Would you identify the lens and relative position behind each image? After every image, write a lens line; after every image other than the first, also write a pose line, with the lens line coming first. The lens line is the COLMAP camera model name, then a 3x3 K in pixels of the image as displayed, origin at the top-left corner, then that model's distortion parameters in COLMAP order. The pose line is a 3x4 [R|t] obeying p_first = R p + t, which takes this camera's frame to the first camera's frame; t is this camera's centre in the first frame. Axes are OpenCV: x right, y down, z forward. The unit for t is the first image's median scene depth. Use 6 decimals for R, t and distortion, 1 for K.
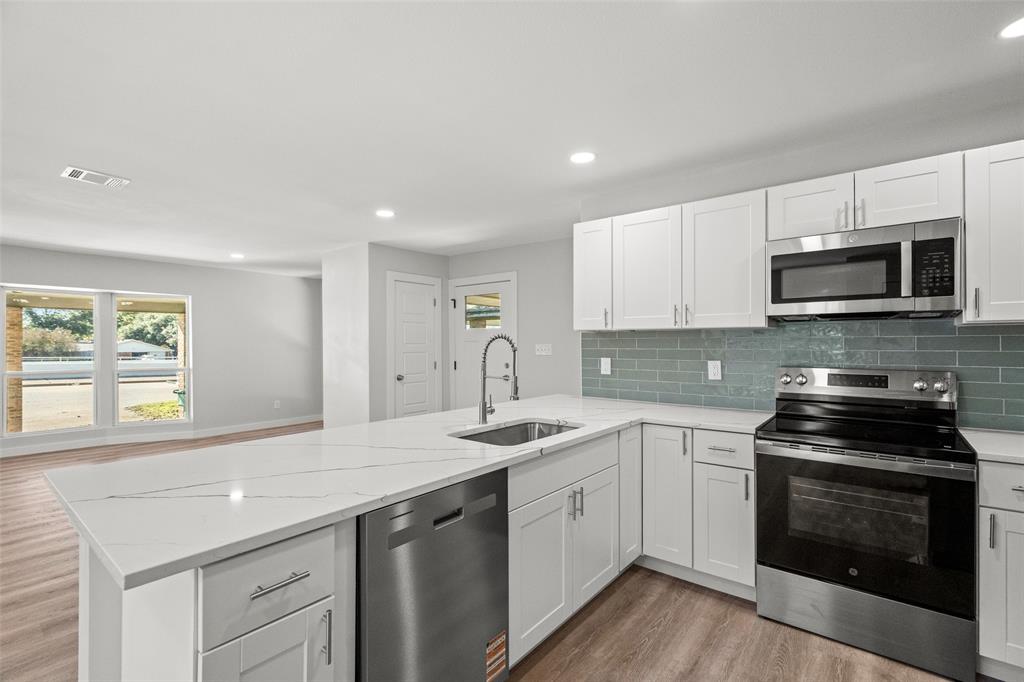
lens RADIAL K [[465.0, 0, 498.4], [0, 465.0, 342.0], [0, 0, 1]] dist [-0.002846, 0.000594]
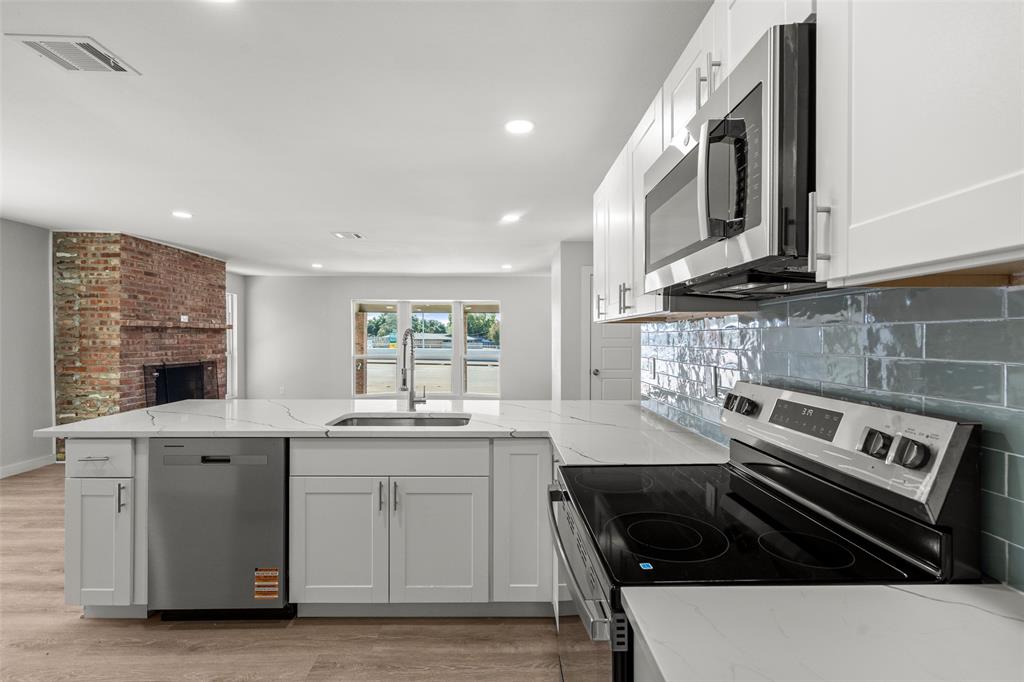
lens RADIAL K [[465.0, 0, 511.8], [0, 465.0, 339.6], [0, 0, 1]] dist [-0.002846, 0.000594]
pose [[0.647253, 0.006683, -0.762246, 0.764009], [-0.002030, 0.999973, 0.007044, -0.000251], [0.762273, -0.003012, 0.647249, 0.379755]]
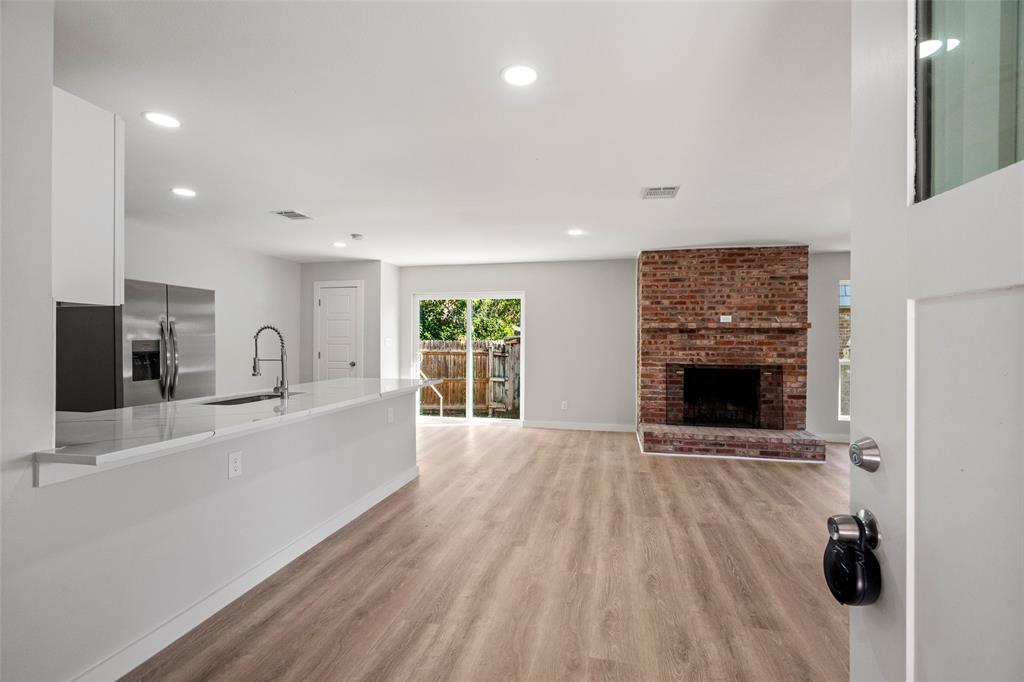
lens RADIAL K [[465.0, 0, 511.6], [0, 465.0, 342.4], [0, 0, 1]] dist [-0.002846, 0.000594]
pose [[-0.894062, 0.000403, -0.447944, 0.008730], [-0.001199, 0.999994, 0.003294, 0.018334], [0.447942, 0.003482, -0.894056, 1.868175]]
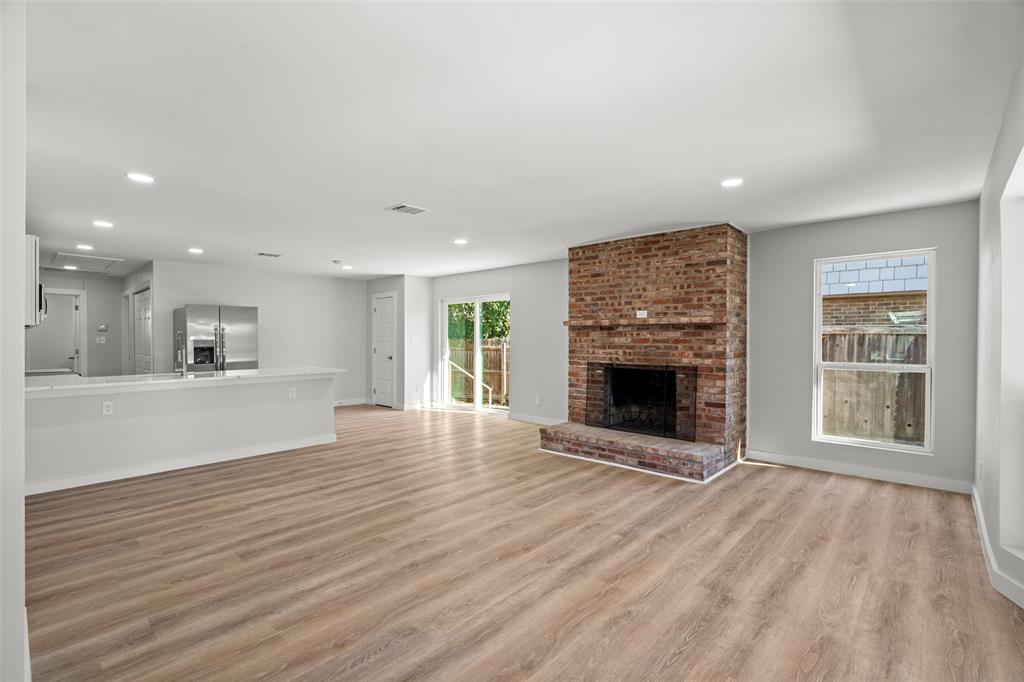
lens RADIAL K [[465.0, 0, 513.8], [0, 465.0, 338.7], [0, 0, 1]] dist [-0.002846, 0.000594]
pose [[-0.998195, 0.004222, 0.059904, -1.225241], [0.004320, 0.999990, 0.001521, 0.013571], [-0.059897, 0.001777, -0.998203, 2.304894]]
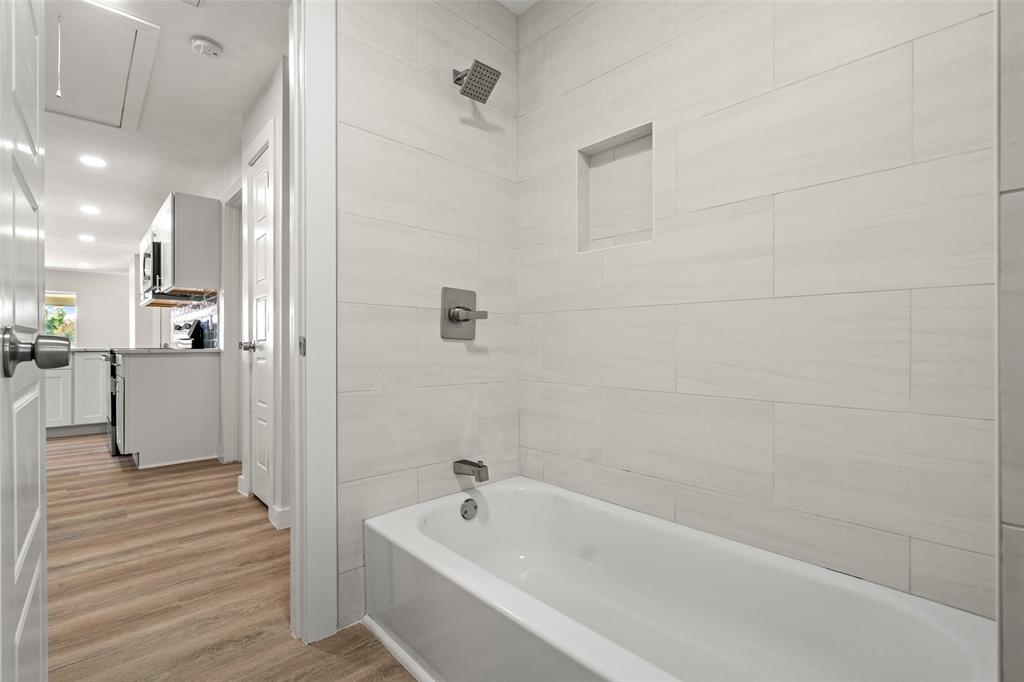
lens RADIAL K [[465.0, 0, 507.0], [0, 465.0, 341.4], [0, 0, 1]] dist [-0.002846, 0.000594]
pose [[0.990058, -0.001717, -0.140652, 1.895397], [0.001412, 0.999996, -0.002273, 0.123744], [0.140656, 0.002052, 0.990056, -0.545727]]
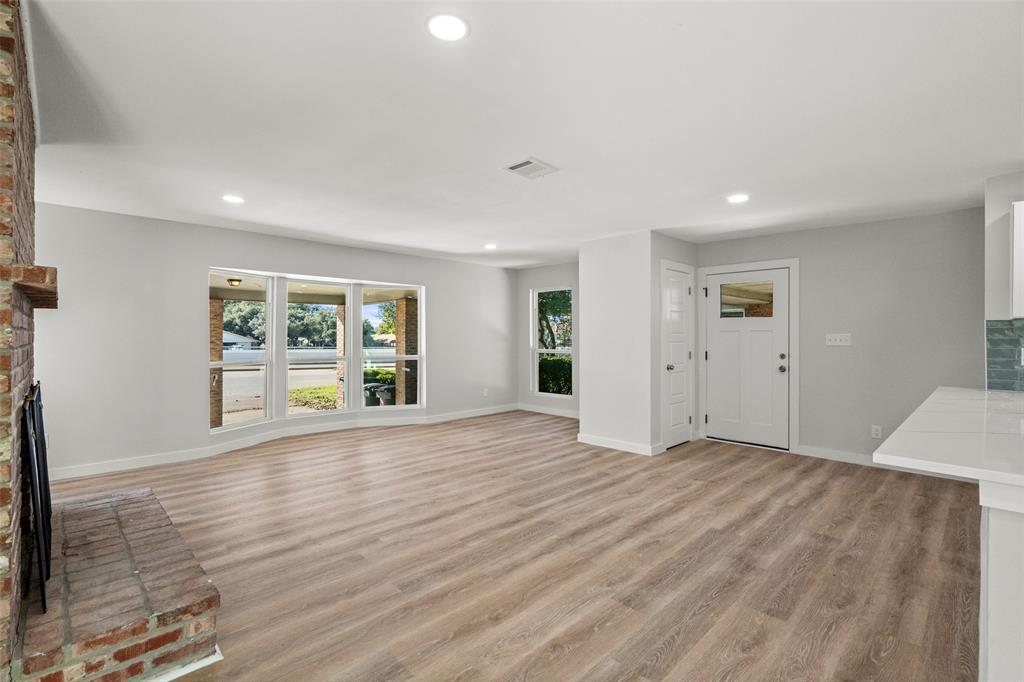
lens RADIAL K [[465.0, 0, 510.3], [0, 465.0, 341.0], [0, 0, 1]] dist [-0.002846, 0.000594]
pose [[0.993669, 0.006690, -0.112152, -0.770152], [-0.005091, 0.999881, 0.014544, 0.013608], [0.112236, -0.013881, 0.993585, -0.032525]]
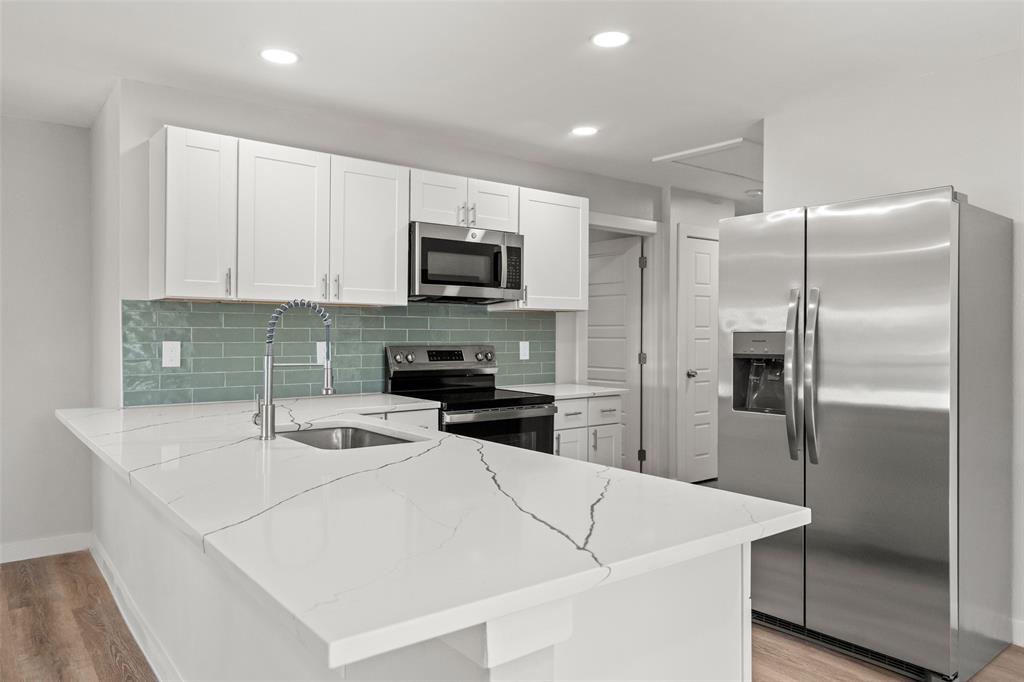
lens RADIAL K [[687.9, 0, 515.7], [0, 687.9, 338.2], [0, 0, 1]] dist [0.018282, -0.000652]
pose [[0.218313, -0.003250, 0.975873, -0.676816], [-0.007081, 0.999963, 0.004914, 0.024027], [-0.975853, -0.007983, 0.218282, 0.360318]]
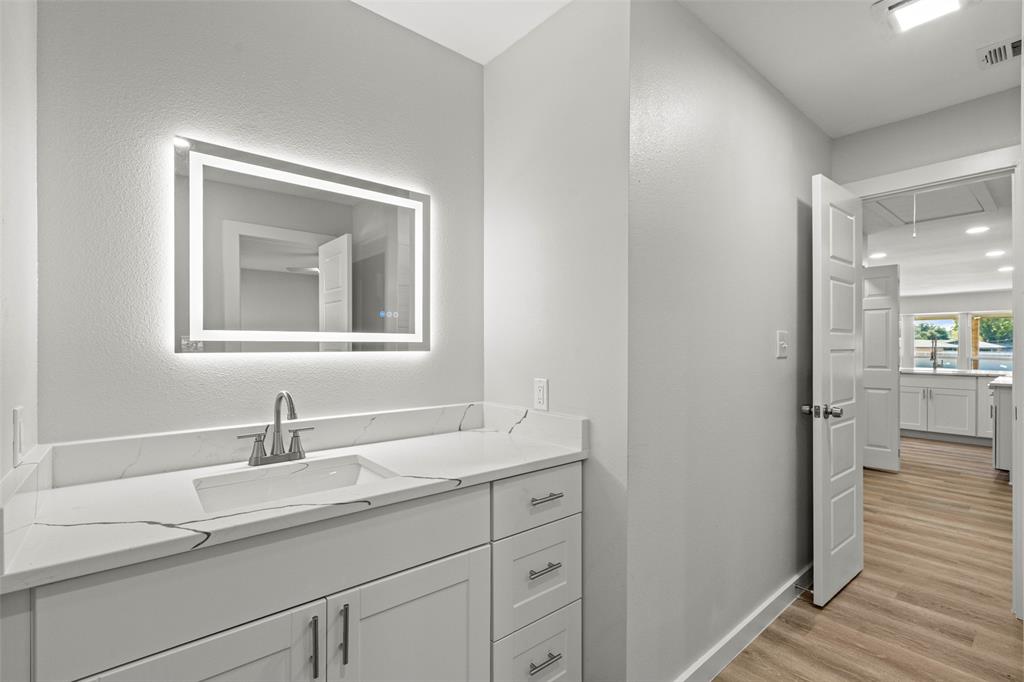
lens RADIAL K [[465.0, 0, 510.5], [0, 465.0, 344.9], [0, 0, 1]] dist [-0.002846, 0.000594]
pose [[-0.191035, 0.002819, -0.981579, 2.466011], [0.000345, 0.999996, 0.002805, 0.018169], [0.981583, 0.000197, -0.191035, -0.719406]]
